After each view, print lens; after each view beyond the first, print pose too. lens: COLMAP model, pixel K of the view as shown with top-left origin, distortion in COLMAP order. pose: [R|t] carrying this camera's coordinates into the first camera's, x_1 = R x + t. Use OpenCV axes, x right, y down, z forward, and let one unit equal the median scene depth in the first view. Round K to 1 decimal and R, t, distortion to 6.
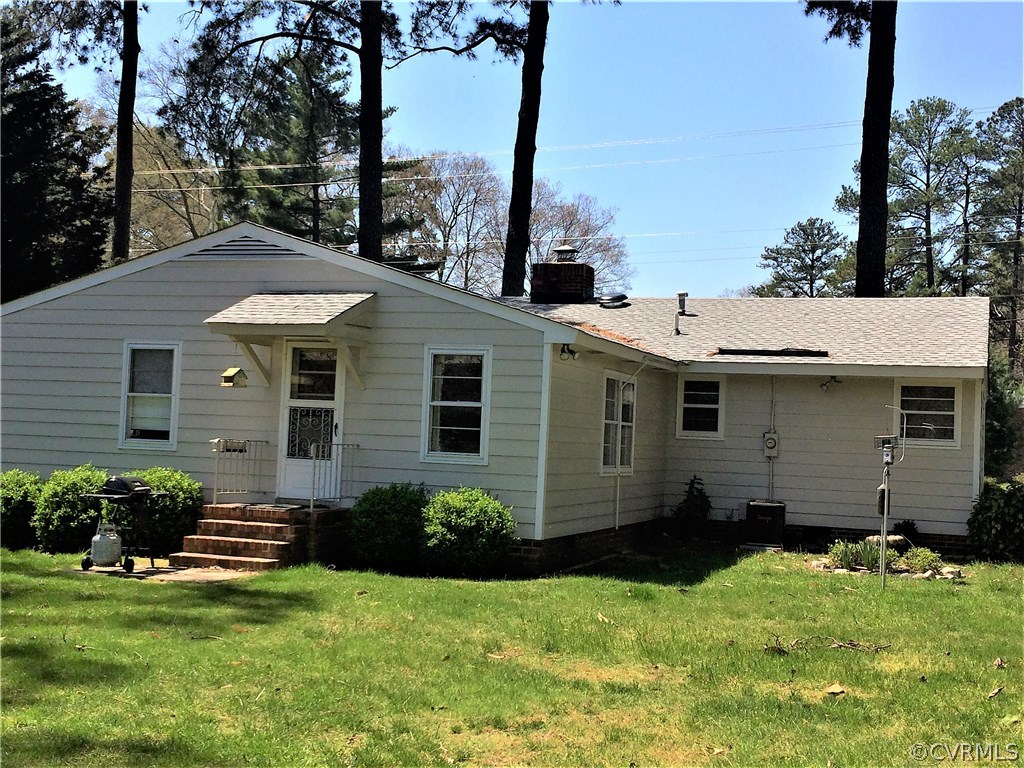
lens RADIAL K [[1344.2, 0, 512.0], [0, 1344.2, 384.0], [0, 0, 1]] dist [0.060791, -0.007202]
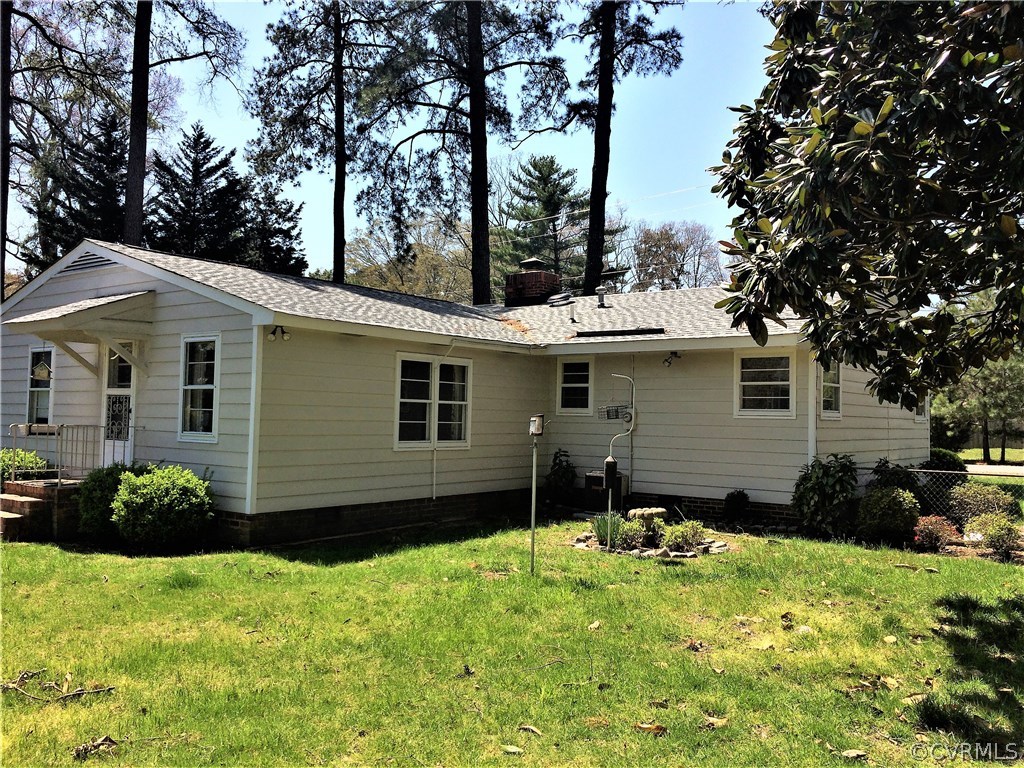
lens RADIAL K [[861.6, 0, 515.5], [0, 861.6, 387.0], [0, 0, 1]] dist [0.074420, -0.078913]
pose [[0.951776, -0.033500, -0.304959, 0.326728], [0.033135, 0.999431, -0.006372, 0.021796], [0.304998, -0.004040, 0.952344, 0.324154]]
